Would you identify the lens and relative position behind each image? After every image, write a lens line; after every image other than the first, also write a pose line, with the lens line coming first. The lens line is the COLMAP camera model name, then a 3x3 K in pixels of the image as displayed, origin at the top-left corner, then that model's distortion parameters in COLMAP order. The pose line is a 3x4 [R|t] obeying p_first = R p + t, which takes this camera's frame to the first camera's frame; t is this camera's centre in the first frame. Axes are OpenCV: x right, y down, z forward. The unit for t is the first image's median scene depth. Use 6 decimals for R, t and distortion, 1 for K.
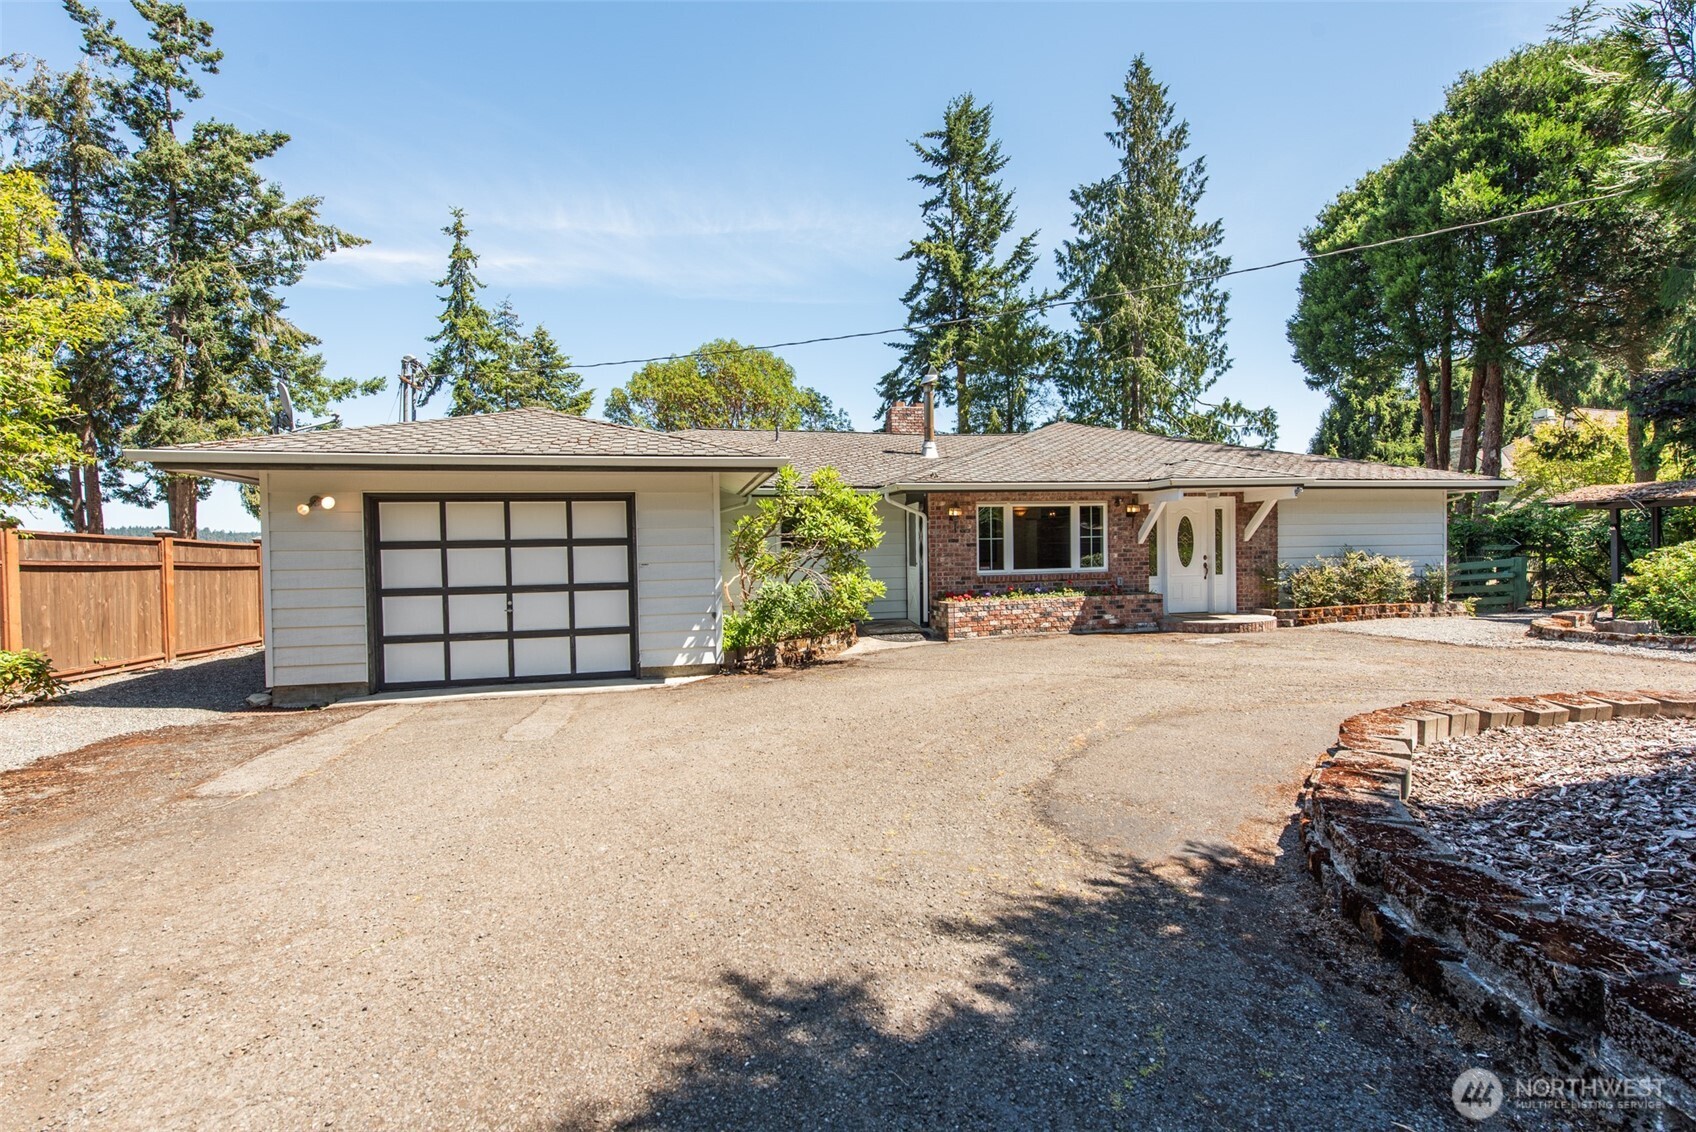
lens RADIAL K [[785.0, 0, 854.6], [0, 785.0, 569.0], [0, 0, 1]] dist [0.011603, -0.000567]
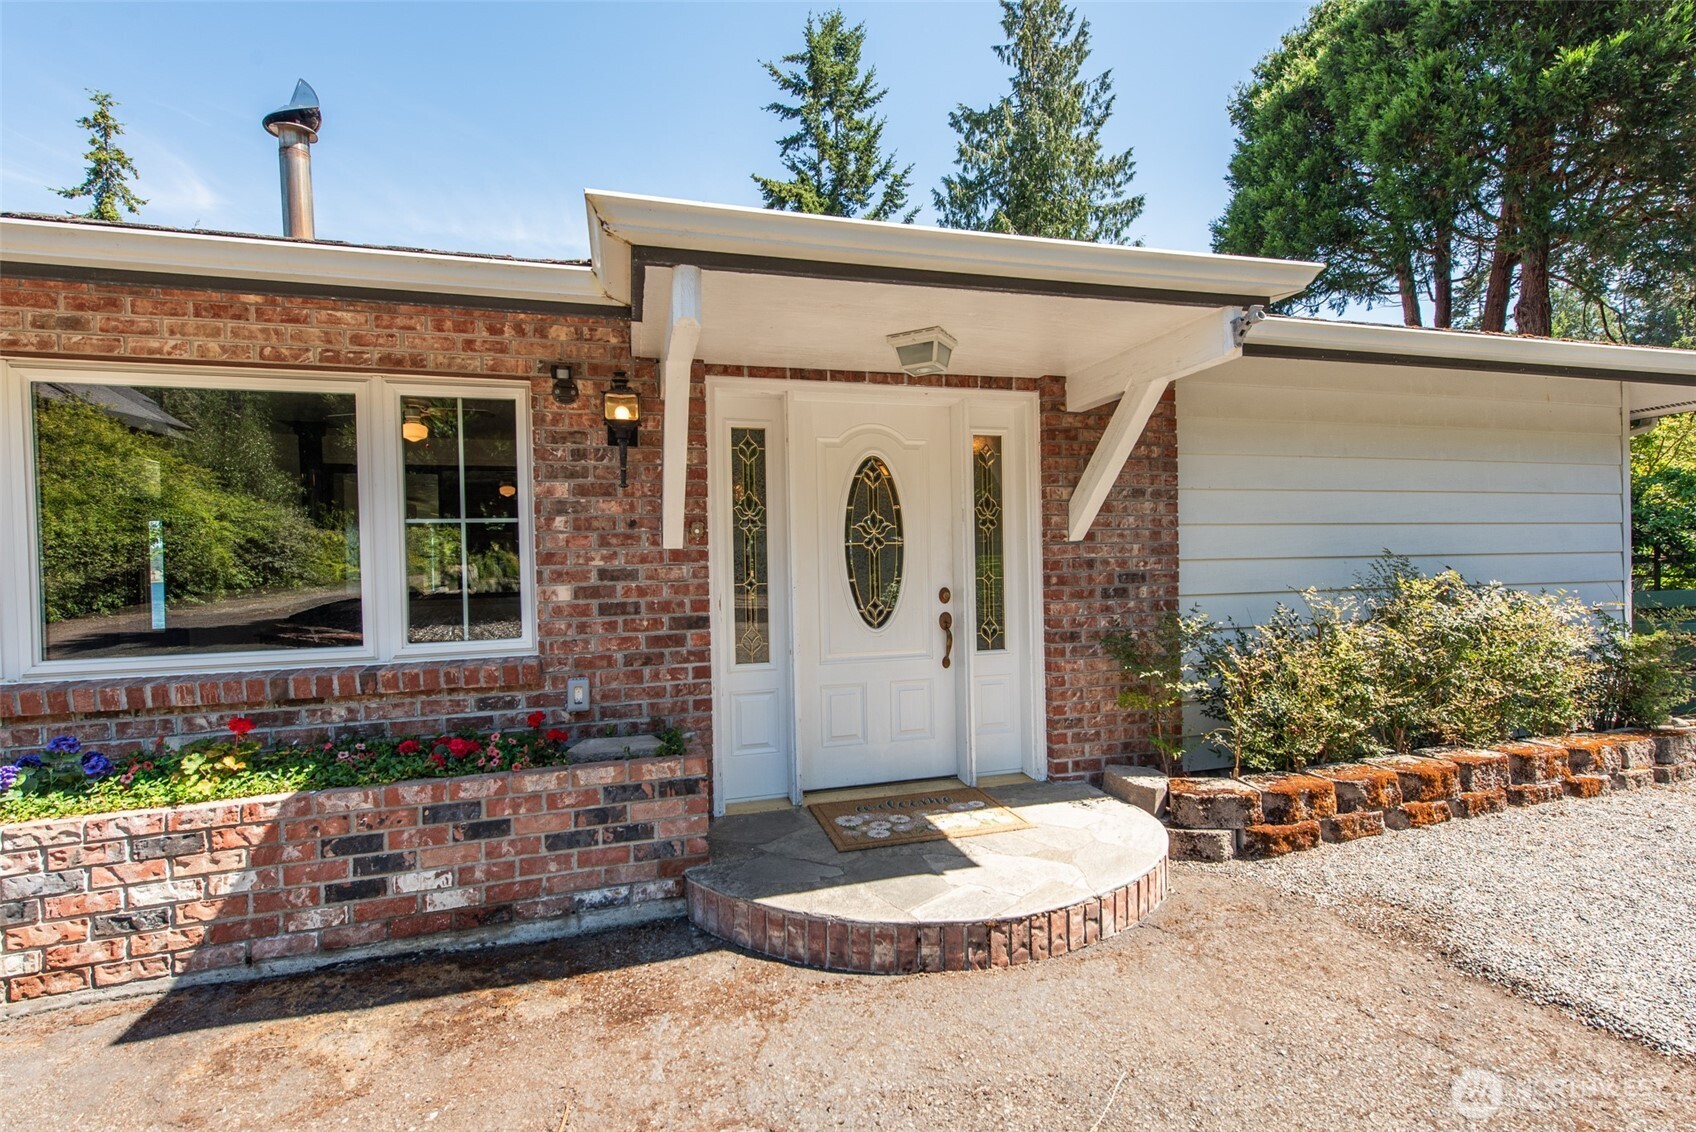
lens RADIAL K [[767.4, 0, 856.8], [0, 767.4, 569.0], [0, 0, 1]] dist [0.013256, 0.000579]
pose [[0.997988, -0.002661, 0.063354, 0.217842], [0.003754, 0.999846, -0.017141, -0.010992], [-0.063299, 0.017345, 0.997844, 0.392986]]
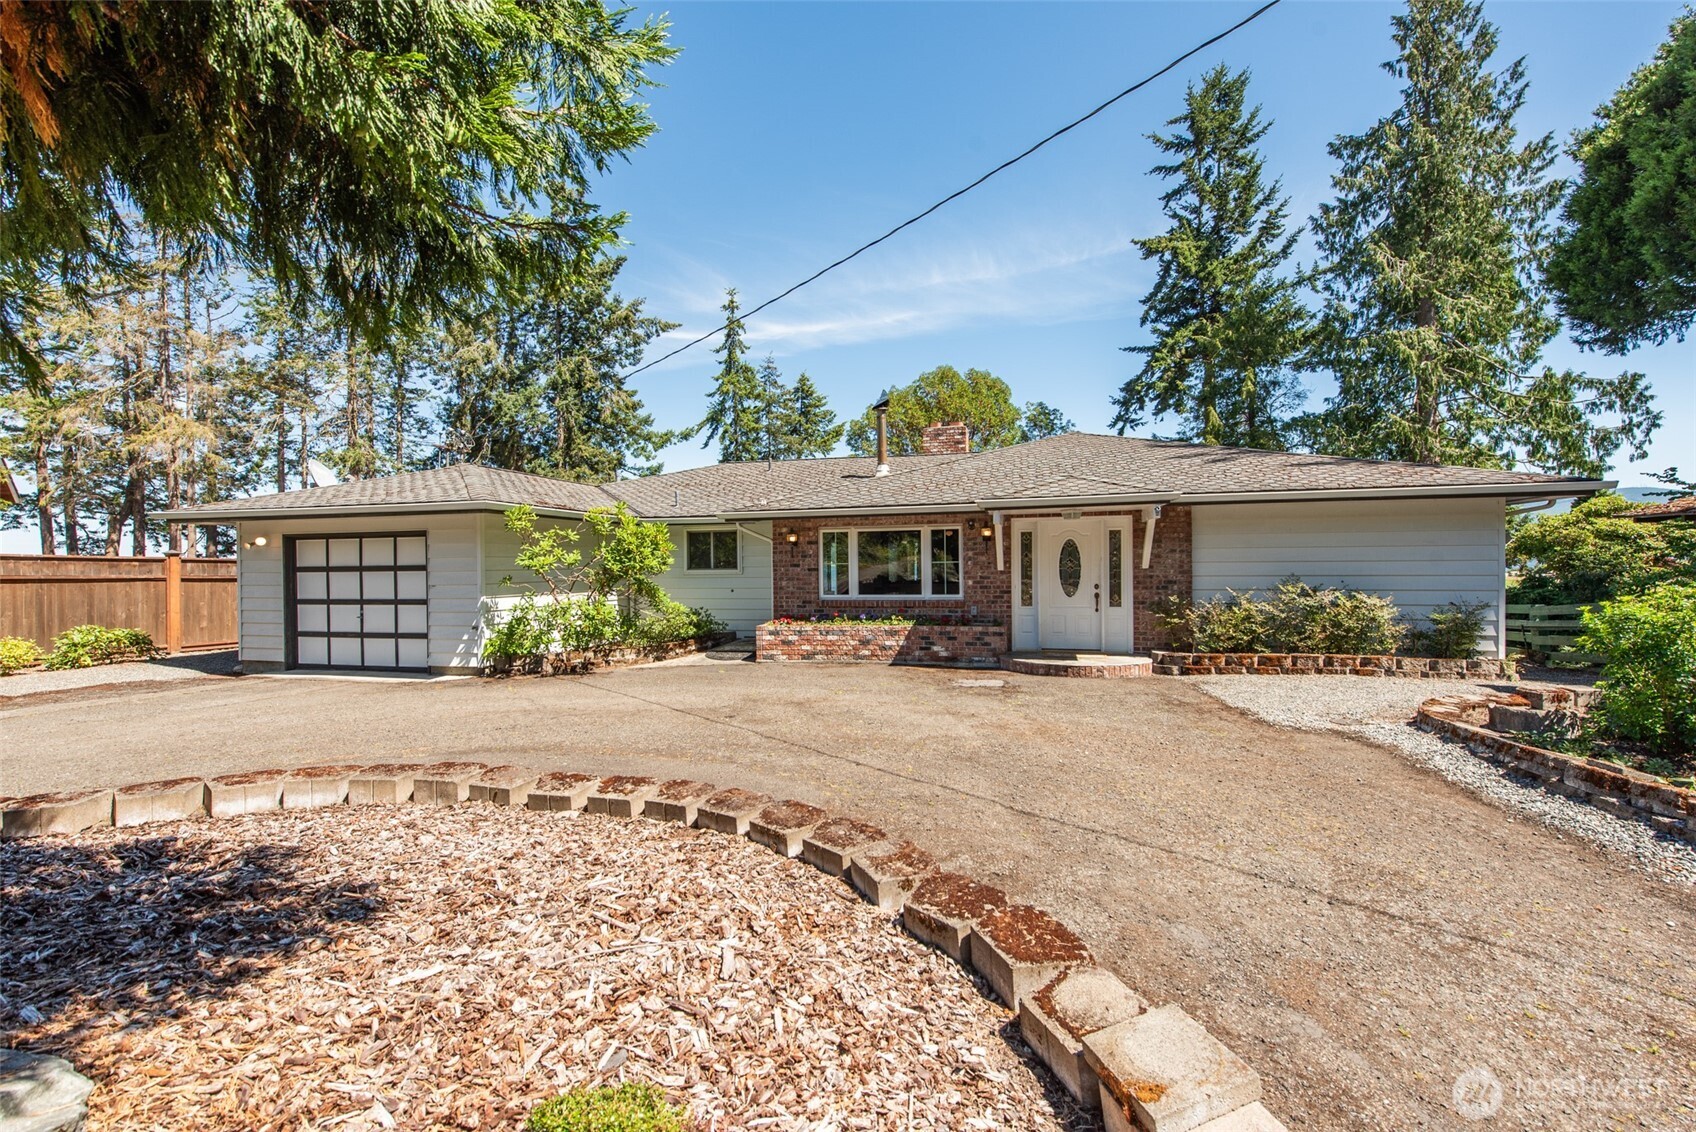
lens RADIAL K [[735.1, 0, 839.9], [0, 735.1, 567.0], [0, 0, 1]] dist [0.008711, -0.001898]
pose [[0.882173, 0.011208, -0.470793, 0.318948], [-0.016720, 0.999832, -0.007527, -0.013952], [0.470629, 0.014511, 0.882212, 0.087768]]
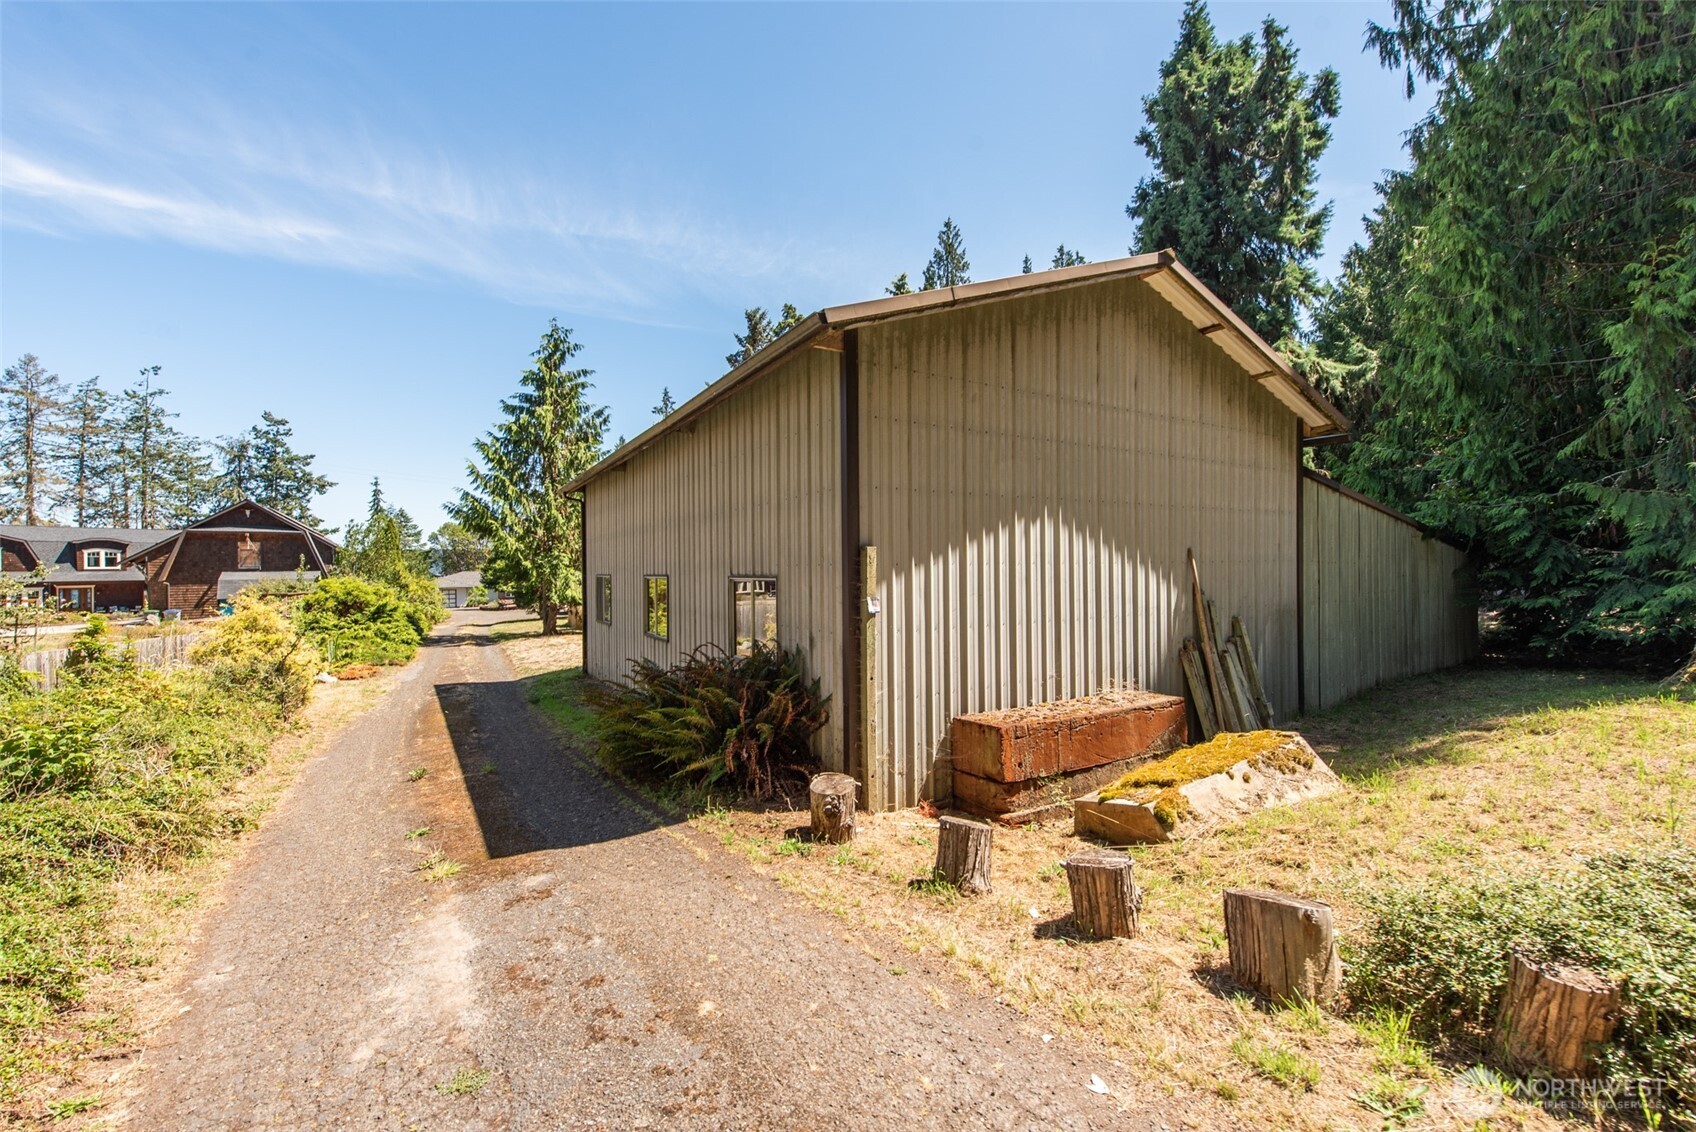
lens RADIAL K [[685.6, 0, 849.4], [0, 685.6, 563.7], [0, 0, 1]] dist [0.022612, -0.001198]
pose [[0.954956, 0.006262, 0.296681, 0.707894], [0.001297, 0.999680, -0.025273, -0.077302], [-0.296744, 0.024519, 0.954642, -3.274422]]
